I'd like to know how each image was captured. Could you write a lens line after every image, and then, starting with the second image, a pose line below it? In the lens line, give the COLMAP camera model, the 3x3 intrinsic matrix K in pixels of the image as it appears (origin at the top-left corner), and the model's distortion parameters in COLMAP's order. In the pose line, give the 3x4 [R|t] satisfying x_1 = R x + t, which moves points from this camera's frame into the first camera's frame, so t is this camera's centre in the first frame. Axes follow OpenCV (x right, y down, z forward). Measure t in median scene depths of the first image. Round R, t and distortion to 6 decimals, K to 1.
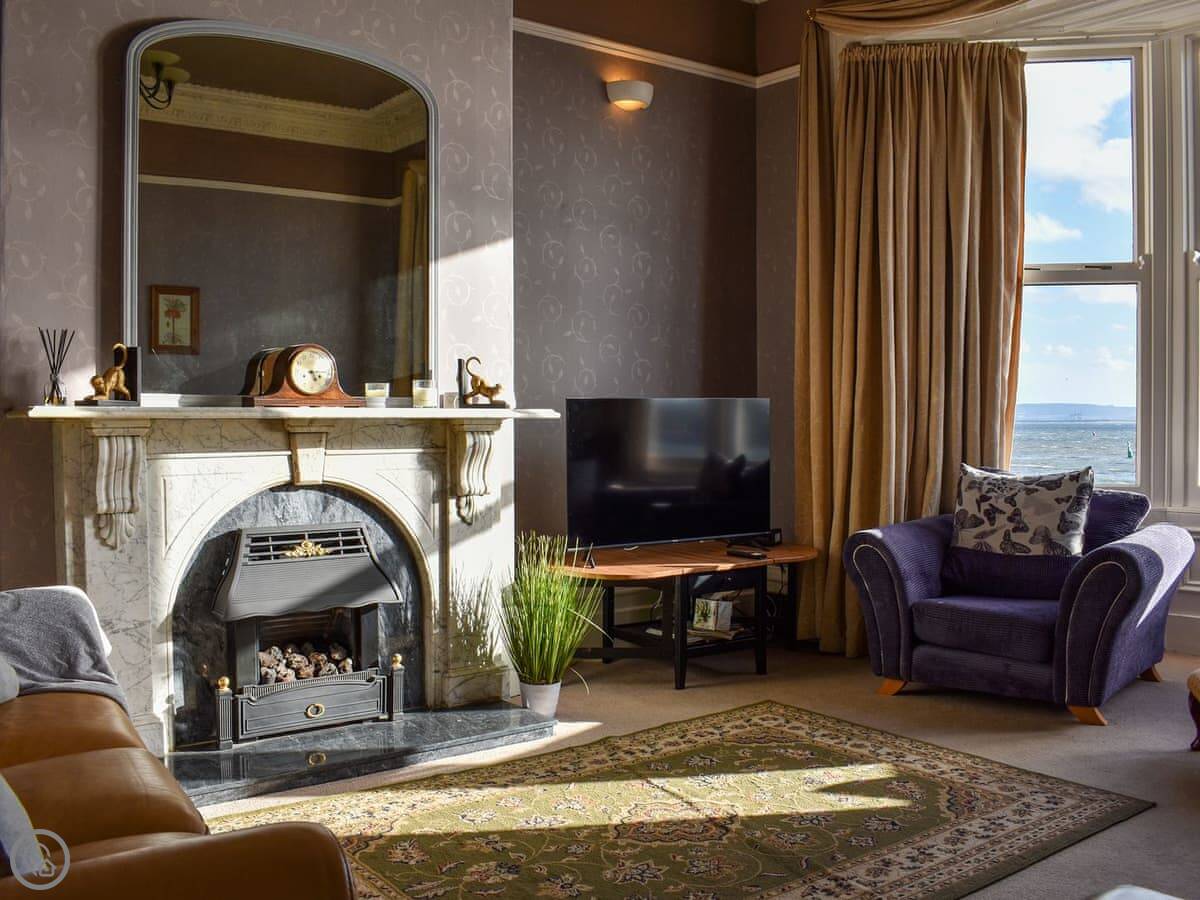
lens RADIAL K [[1132.7, 0, 628.4], [0, 1132.7, 445.3], [0, 0, 1]] dist [-0.080052, 0.003917]
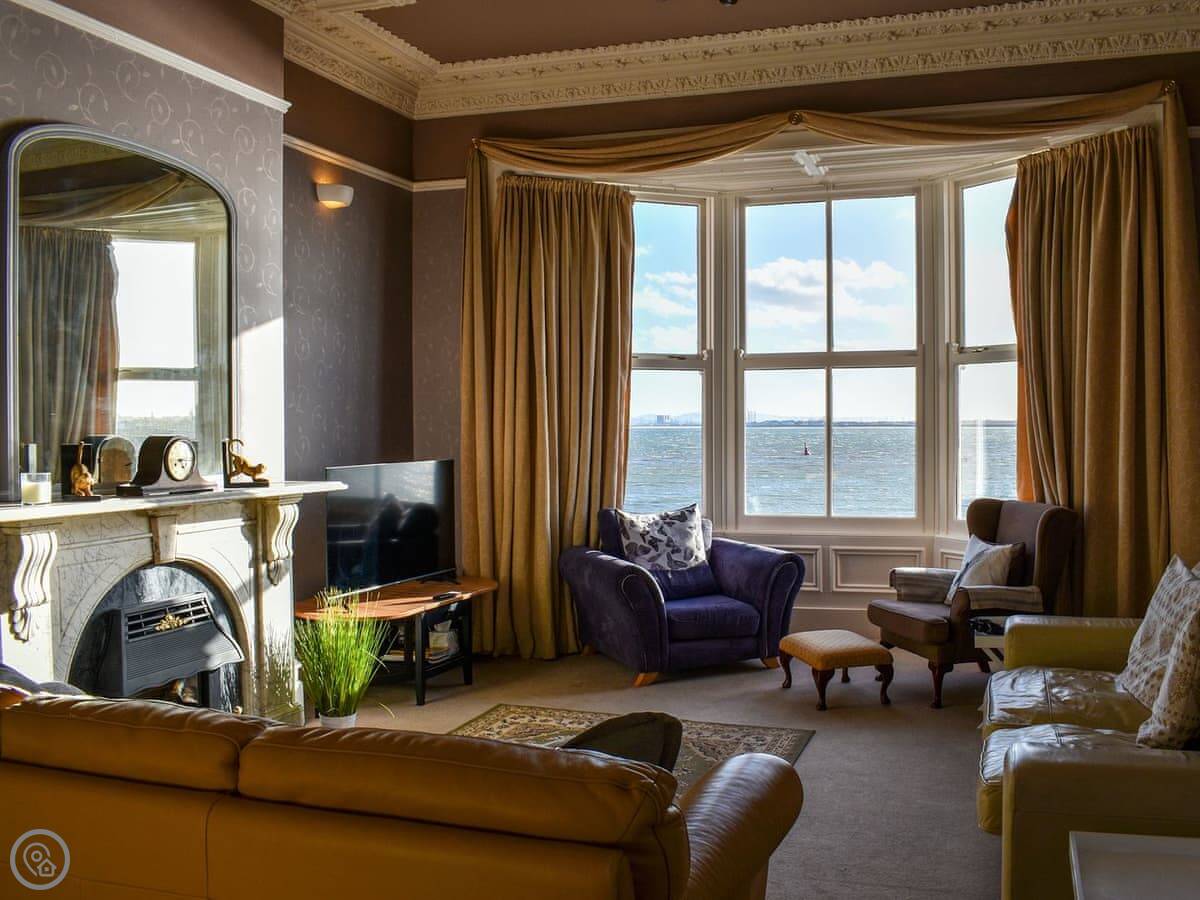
lens RADIAL K [[1094.0, 0, 658.9], [0, 1094.0, 451.0], [0, 0, 1]] dist [-0.069623, -0.003554]
pose [[0.828740, -0.017268, 0.559367, -0.453222], [0.017599, 0.999834, 0.004792, -0.067314], [-0.559357, 0.005873, 0.828906, -0.126961]]
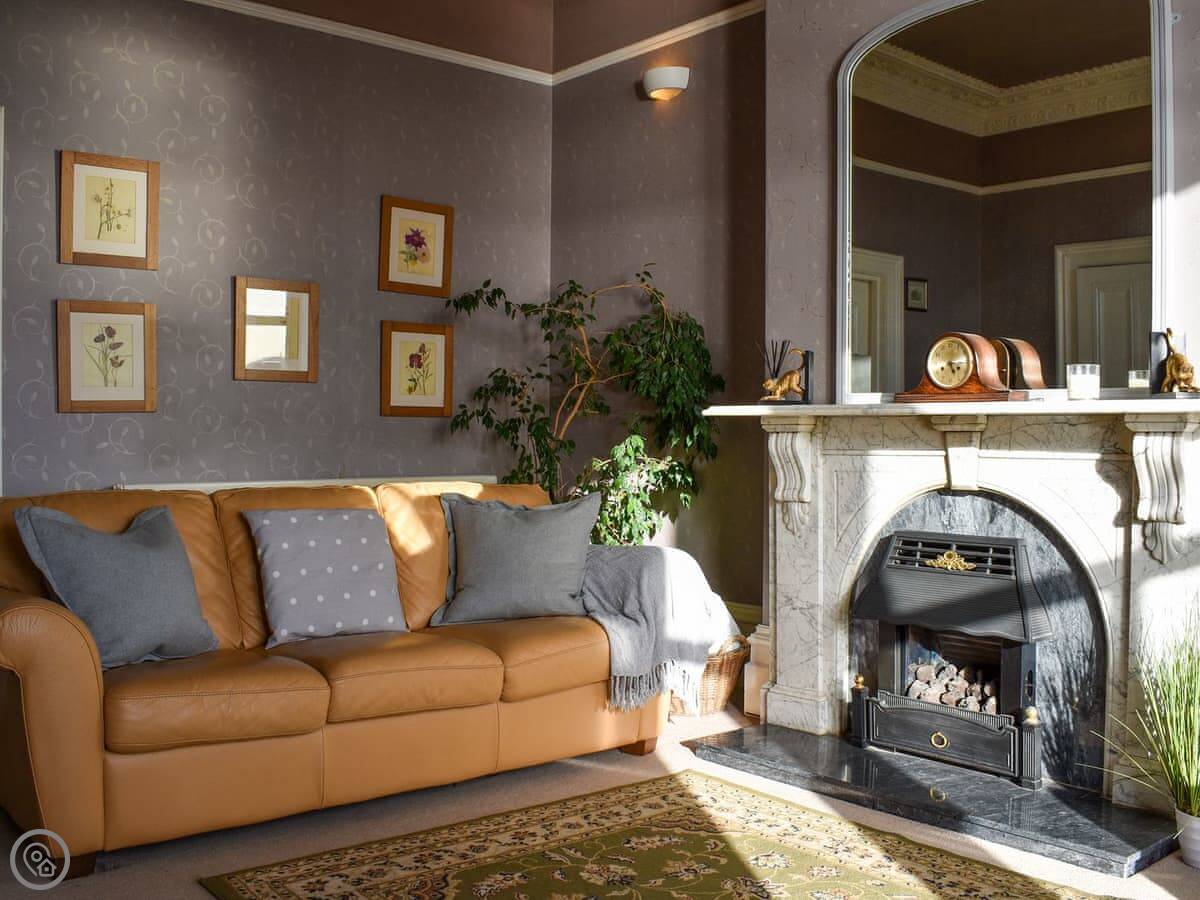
lens RADIAL K [[1204.9, 0, 567.6], [0, 1204.9, 432.9], [0, 0, 1]] dist [-0.070984, 0.007150]
pose [[0.026871, 0.002234, -0.999636, 0.632247], [-0.027413, 0.999623, 0.001497, -0.002745], [0.999263, 0.027362, 0.026922, 0.637247]]
